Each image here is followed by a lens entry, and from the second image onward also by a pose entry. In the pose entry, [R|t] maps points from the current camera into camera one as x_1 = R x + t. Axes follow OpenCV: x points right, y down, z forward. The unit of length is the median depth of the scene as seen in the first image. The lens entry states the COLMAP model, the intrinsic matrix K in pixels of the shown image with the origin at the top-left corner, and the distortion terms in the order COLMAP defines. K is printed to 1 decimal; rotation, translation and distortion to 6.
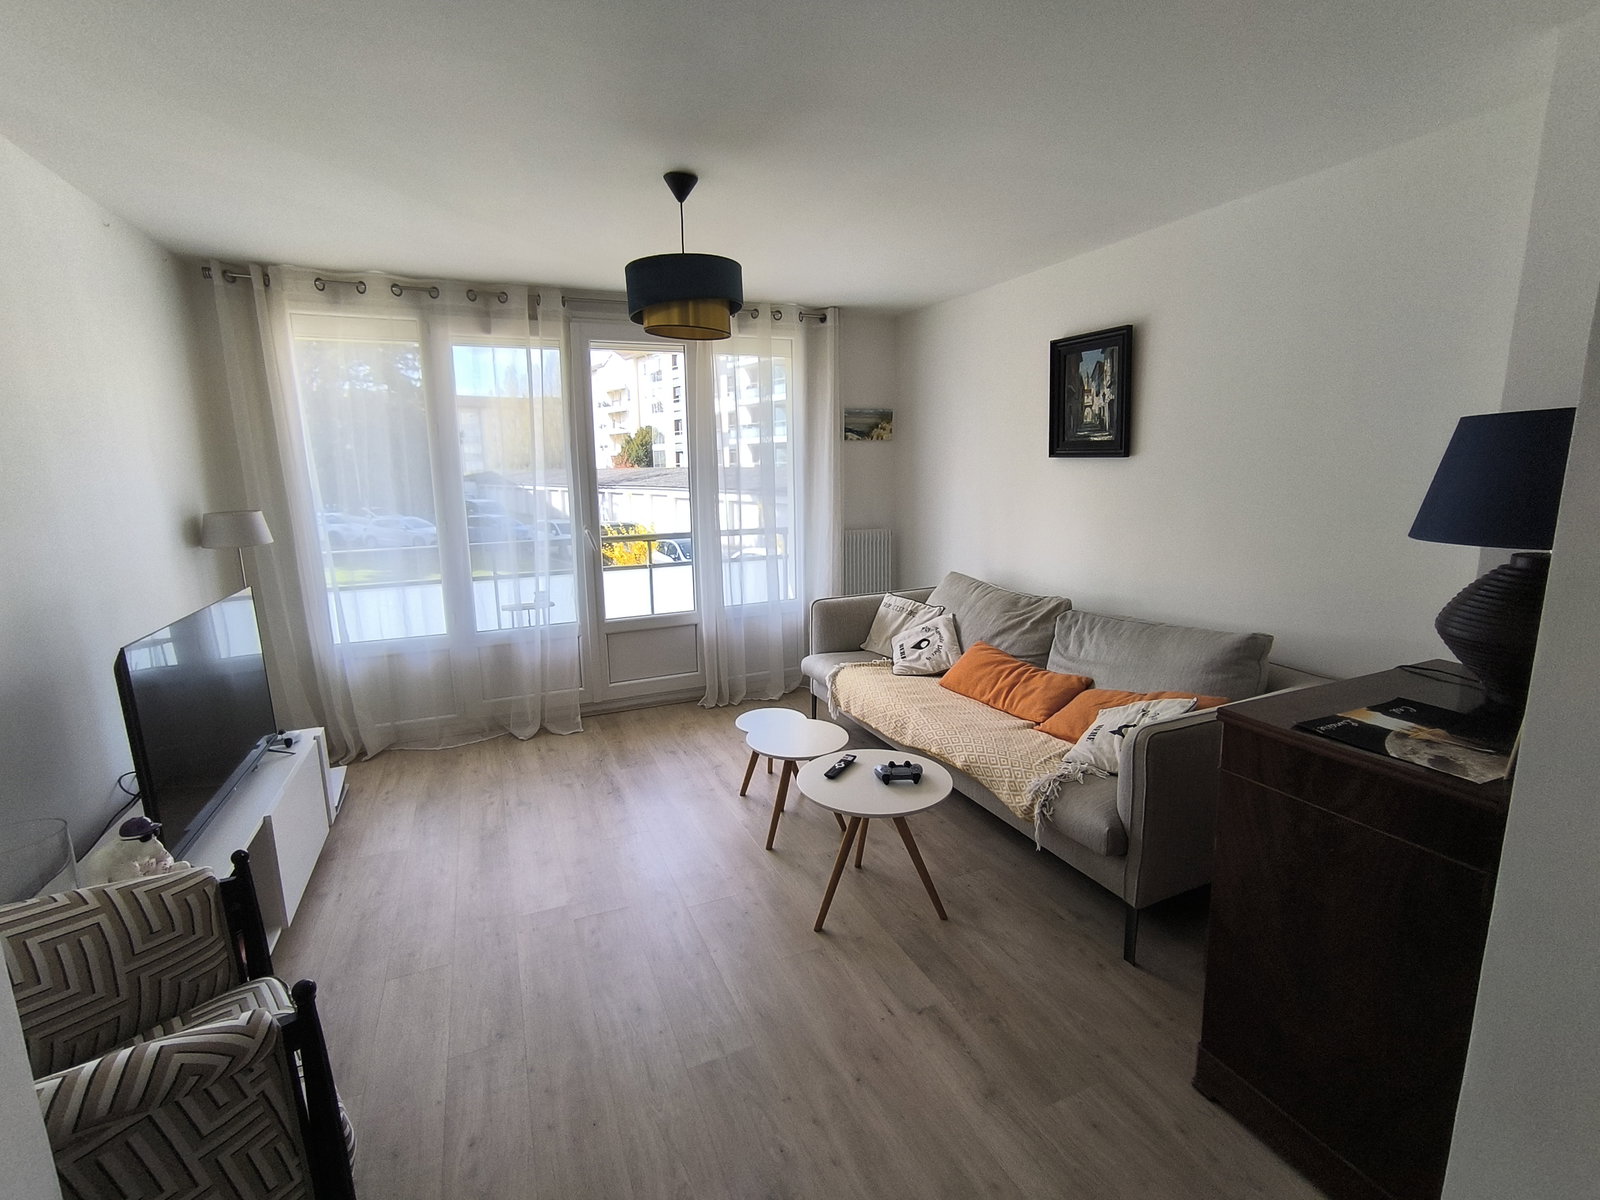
lens RADIAL K [[727.9, 0, 803.0], [0, 727.9, 594.9], [0, 0, 1]] dist [-0.046152, 0.033283]
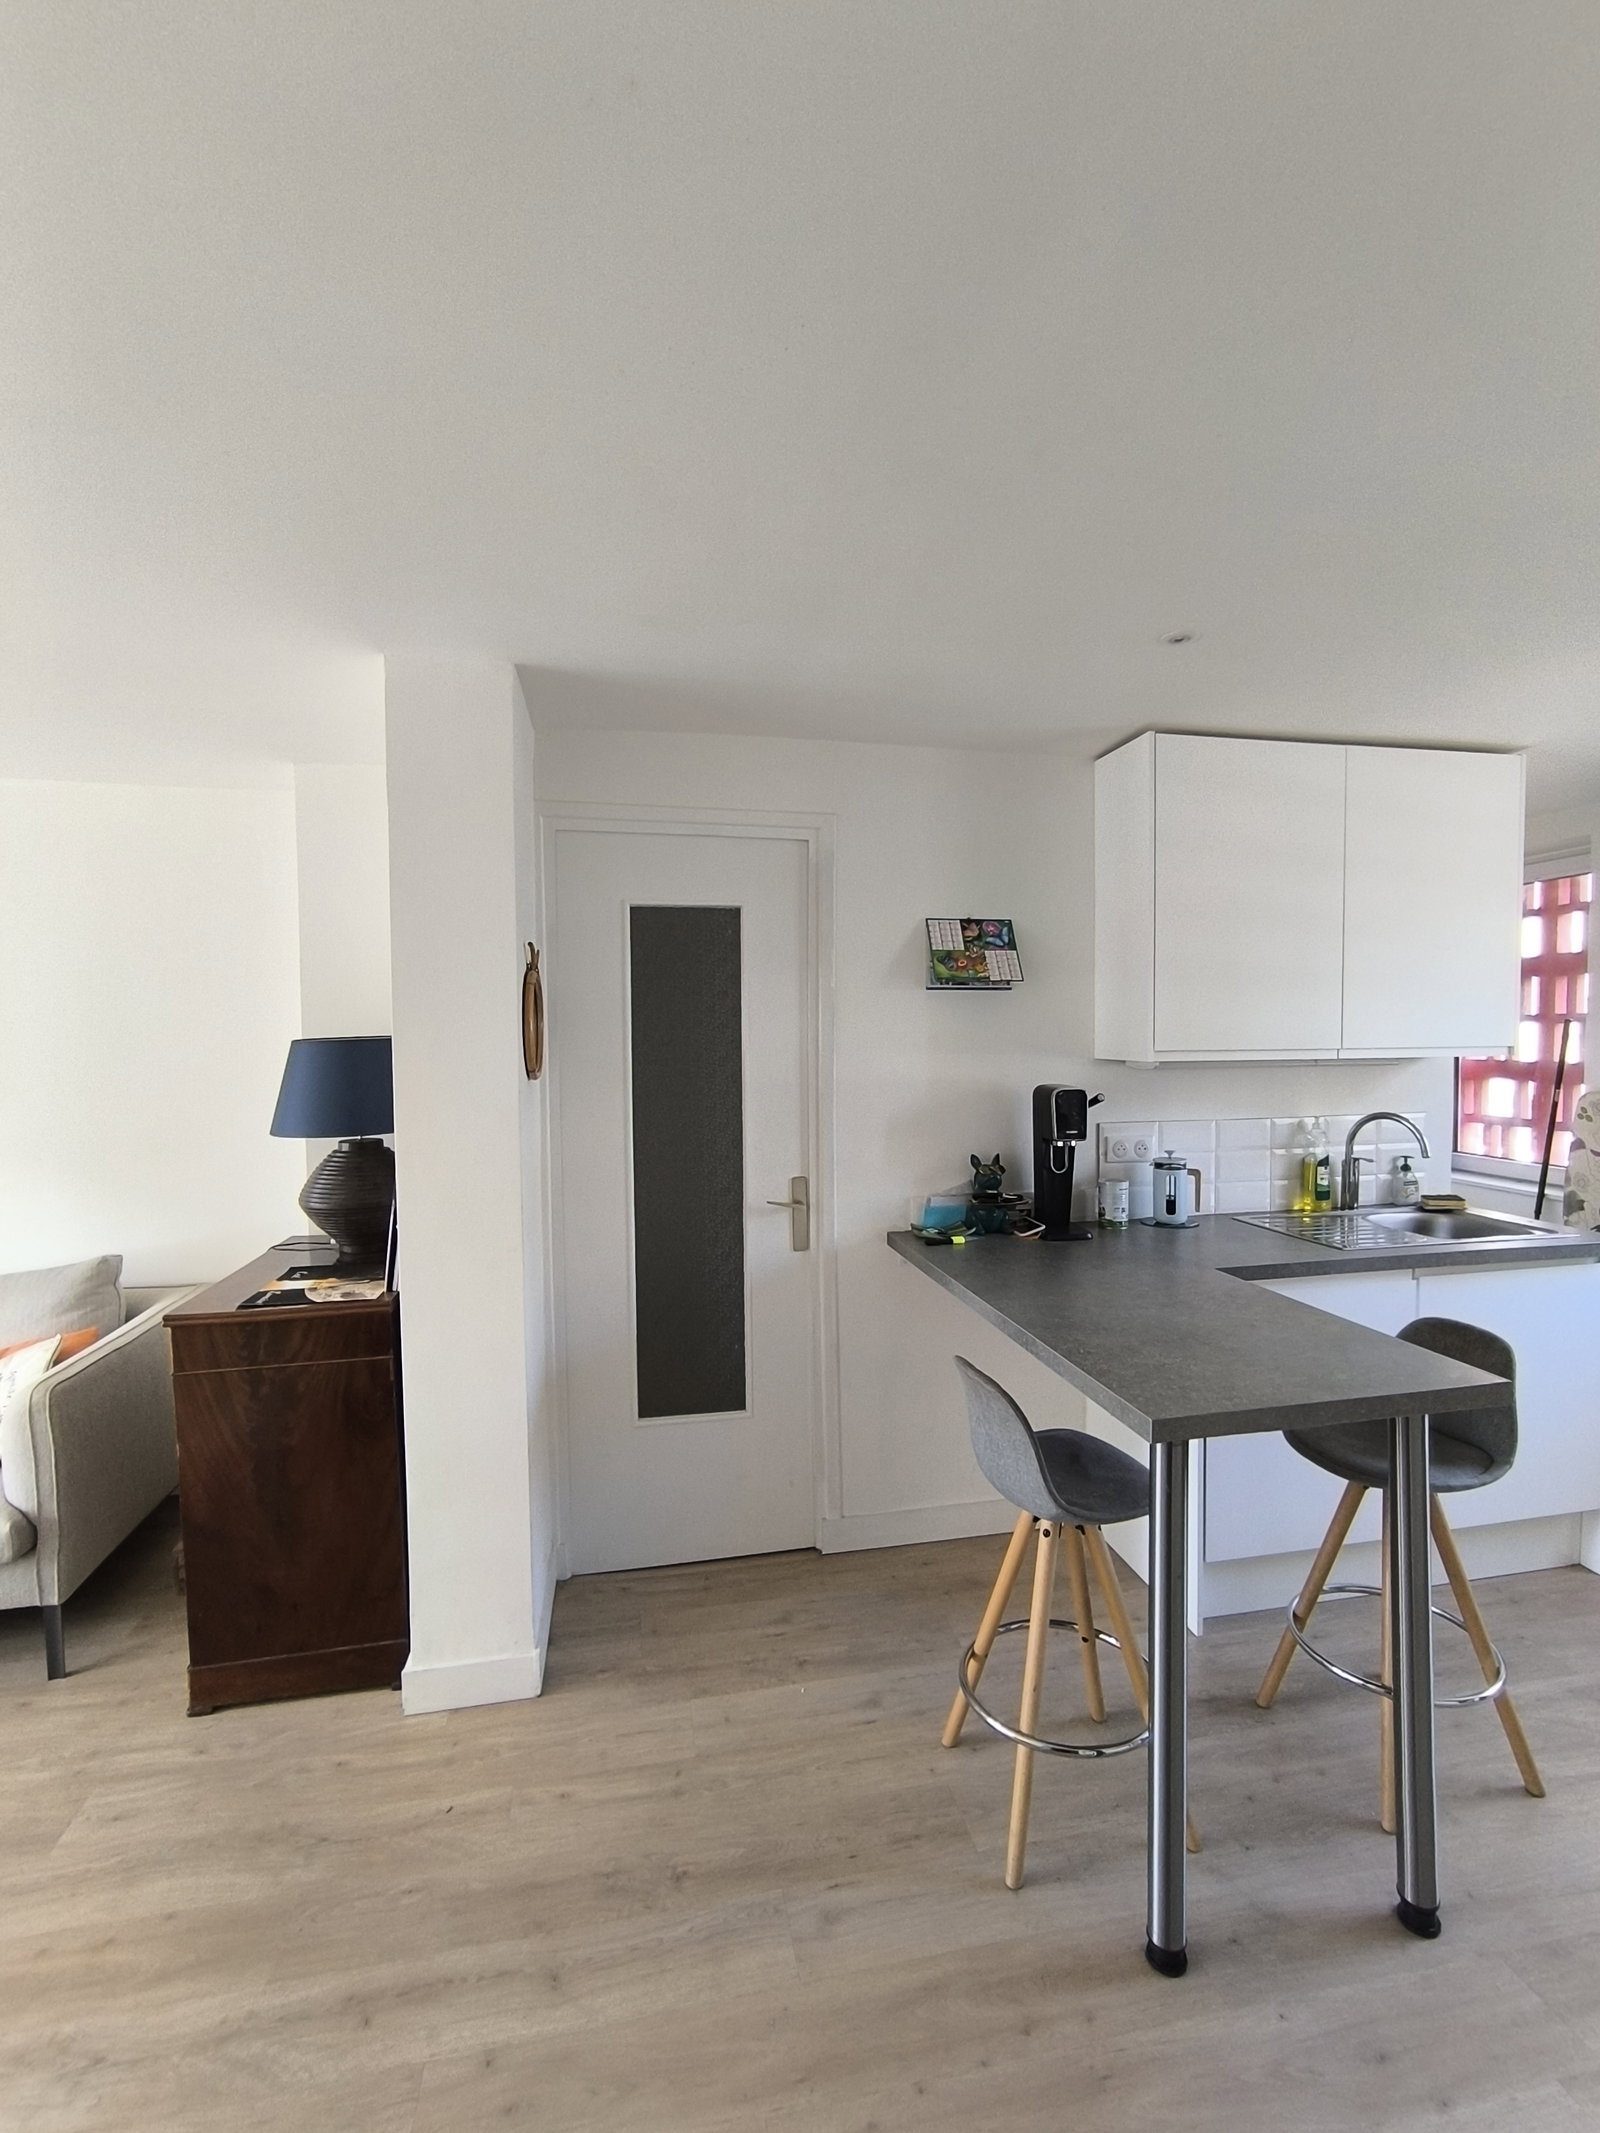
lens RADIAL K [[970.3, 0, 803.2], [0, 970.3, 1068.2], [0, 0, 1]] dist [-0.046152, 0.033283]
pose [[0.232072, -0.021227, 0.972467, -0.535400], [0.180500, 0.983337, -0.021611, 0.003954], [-0.955804, 0.180546, 0.232037, -0.261797]]
